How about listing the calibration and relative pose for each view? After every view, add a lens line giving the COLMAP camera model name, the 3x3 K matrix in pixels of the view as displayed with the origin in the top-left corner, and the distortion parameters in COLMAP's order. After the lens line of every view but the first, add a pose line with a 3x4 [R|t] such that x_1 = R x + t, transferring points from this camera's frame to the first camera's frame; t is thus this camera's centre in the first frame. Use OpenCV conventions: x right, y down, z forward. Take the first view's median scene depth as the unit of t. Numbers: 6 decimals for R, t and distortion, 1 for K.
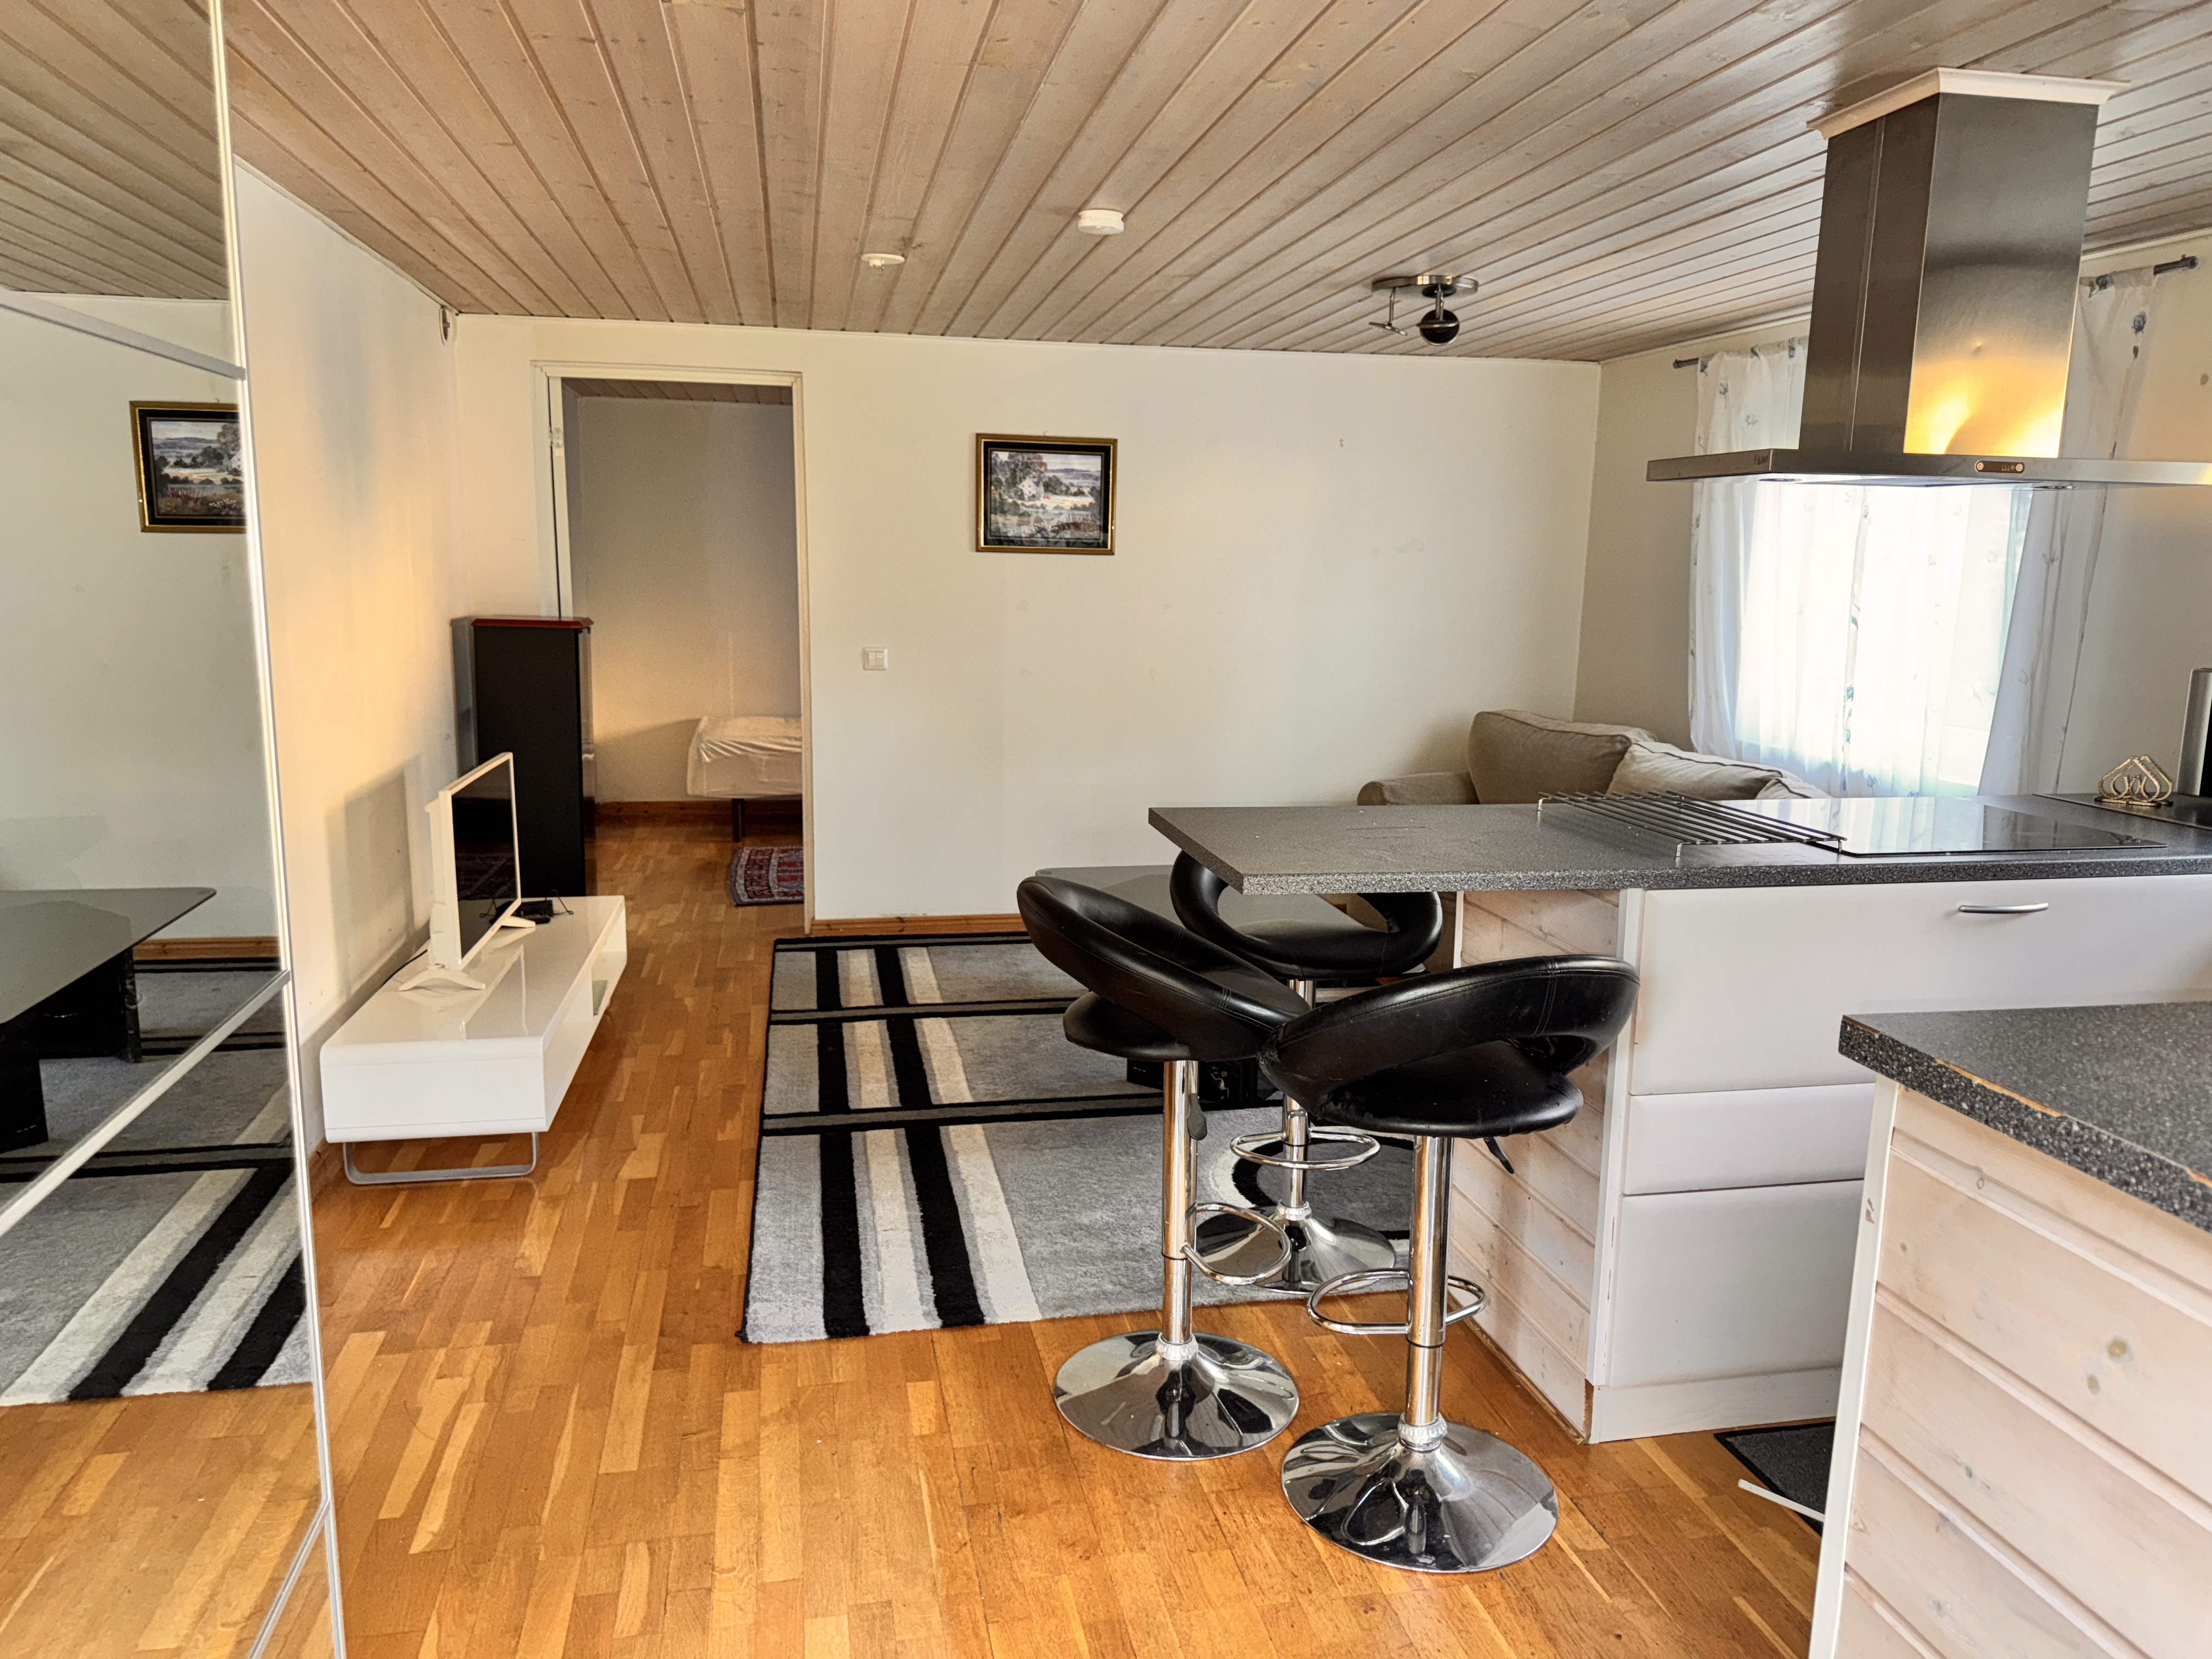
lens RADIAL K [[1506.7, 0, 1106.0], [0, 1506.7, 829.5], [0, 0, 1]] dist [0.140303, -0.213955]
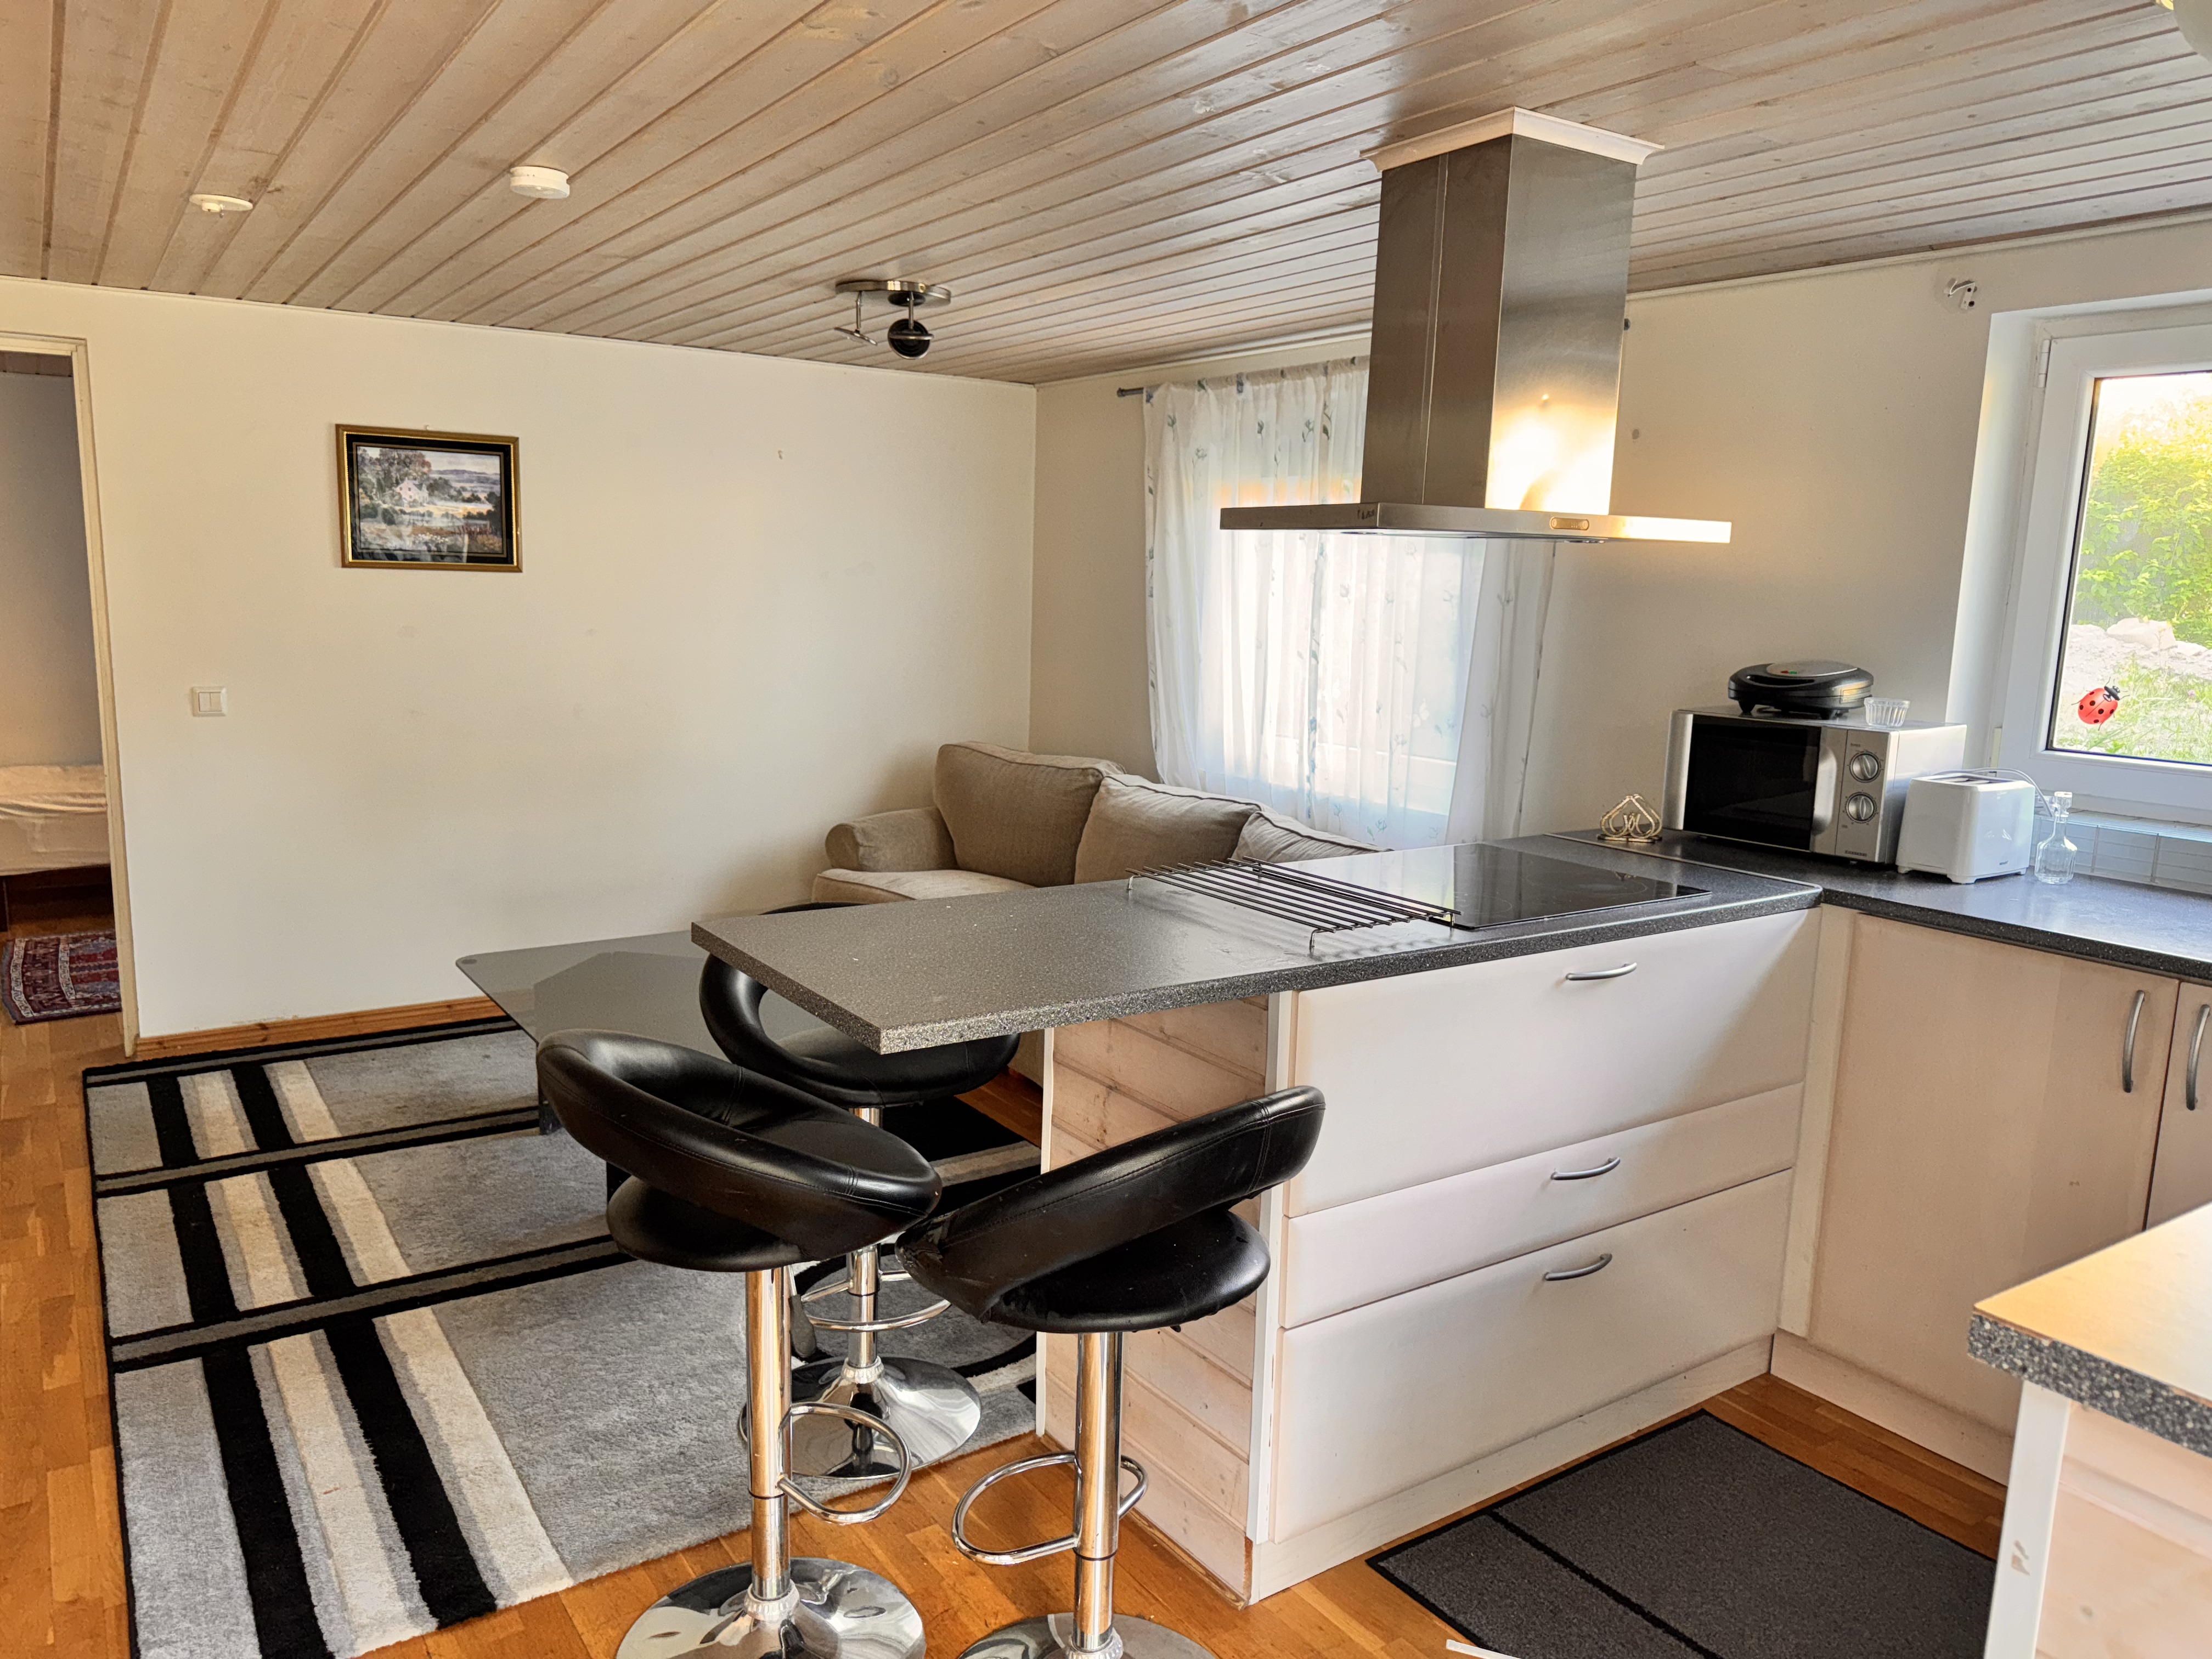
lens RADIAL K [[1567.8, 0, 1097.9], [0, 1567.8, 842.2], [0, 0, 1]] dist [0.023009, -0.028354]
pose [[0.927222, -0.053447, 0.370679, -0.047915], [0.054431, 0.998487, 0.007816, -0.032109], [-0.370536, 0.012929, 0.928728, 0.102063]]
